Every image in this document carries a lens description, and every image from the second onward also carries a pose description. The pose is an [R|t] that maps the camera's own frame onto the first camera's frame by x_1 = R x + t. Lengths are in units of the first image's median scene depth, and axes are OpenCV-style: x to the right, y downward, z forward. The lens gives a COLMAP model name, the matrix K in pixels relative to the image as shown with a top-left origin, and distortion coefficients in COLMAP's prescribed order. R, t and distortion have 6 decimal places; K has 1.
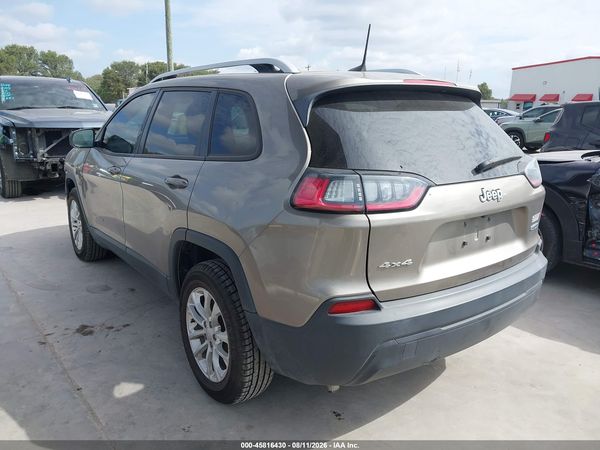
lens RADIAL K [[473.2, 0, 300.0], [0, 473.2, 225.0], [0, 0, 1]] dist [0.008800, -0.000458]
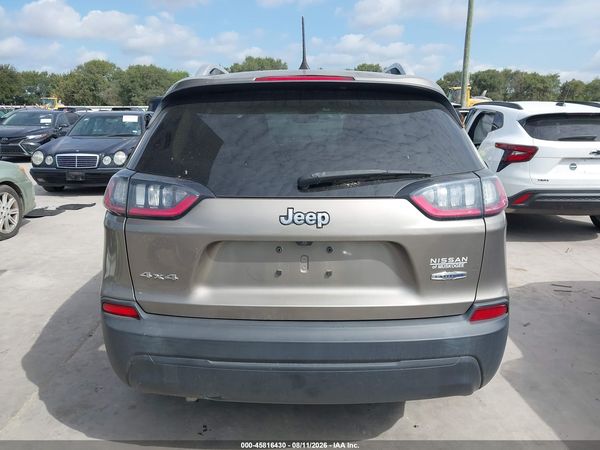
lens RADIAL K [[473.2, 0, 300.0], [0, 473.2, 225.0], [0, 0, 1]] dist [0.008800, -0.000458]
pose [[0.811826, 0.125620, -0.570226, 0.812194], [-0.135490, 0.990456, 0.025300, -0.066986], [0.567962, 0.056721, 0.821098, 0.331408]]
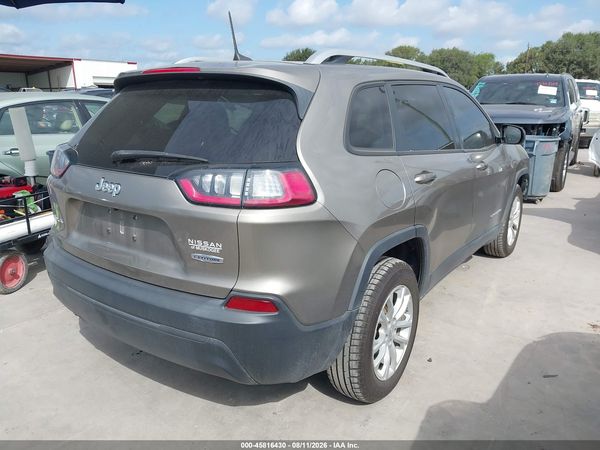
lens RADIAL K [[473.2, 0, 300.0], [0, 473.2, 225.0], [0, 0, 1]] dist [0.008800, -0.000458]
pose [[0.374991, 0.236917, -0.896243, 1.358679], [-0.233584, 0.959745, 0.155971, -0.218960], [0.897118, 0.150861, 0.415236, 0.913200]]
